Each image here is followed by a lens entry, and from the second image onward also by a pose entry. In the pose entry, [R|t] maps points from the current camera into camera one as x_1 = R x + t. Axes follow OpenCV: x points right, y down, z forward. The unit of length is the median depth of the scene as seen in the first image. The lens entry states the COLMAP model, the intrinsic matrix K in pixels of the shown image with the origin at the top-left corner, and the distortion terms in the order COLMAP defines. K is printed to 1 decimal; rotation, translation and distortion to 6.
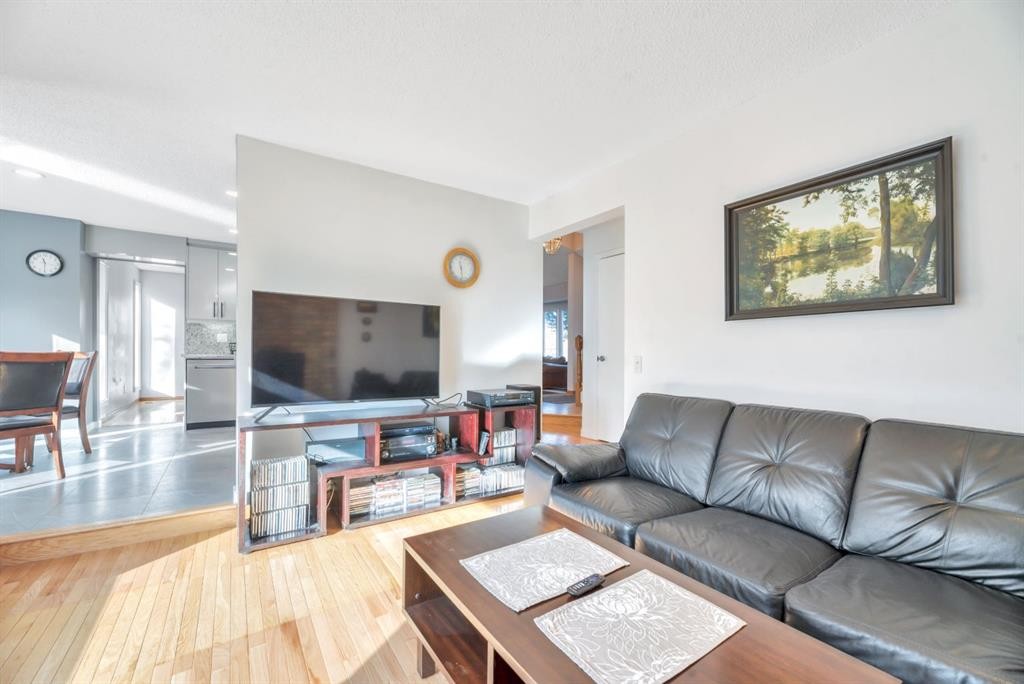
lens RADIAL K [[419.3, 0, 525.7], [0, 419.3, 355.6], [0, 0, 1]] dist [-0.007693, -0.001388]
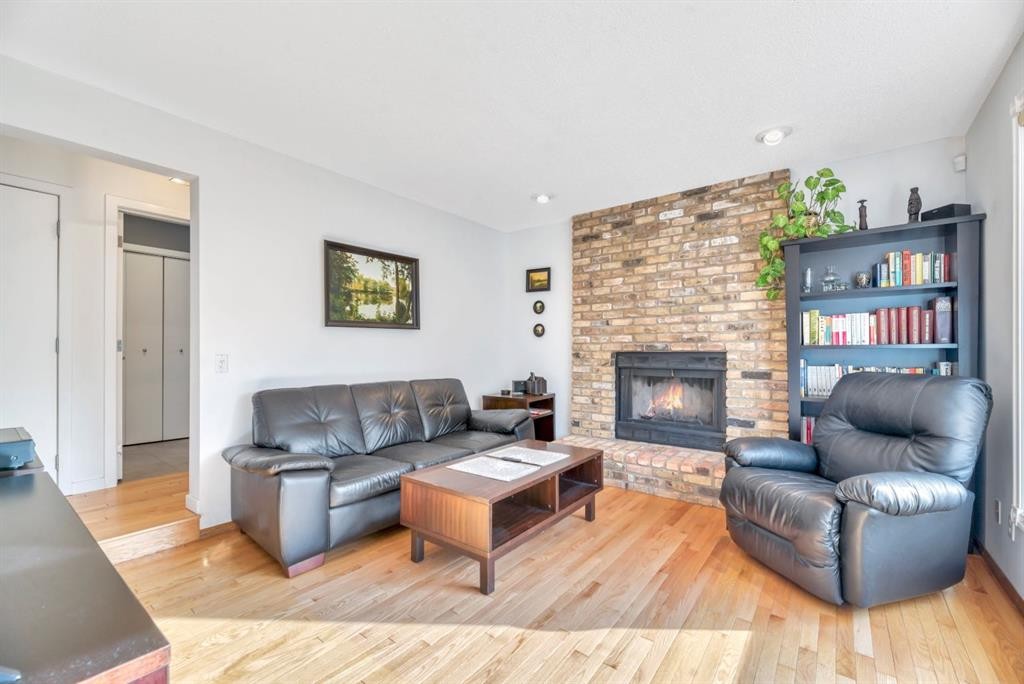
lens RADIAL K [[419.3, 0, 512.6], [0, 419.3, 351.3], [0, 0, 1]] dist [-0.007693, -0.001388]
pose [[-0.311961, -0.012998, 0.950006, -1.081093], [0.003468, 0.999884, 0.014820, -0.023412], [-0.950089, 0.007918, -0.311880, 0.935502]]
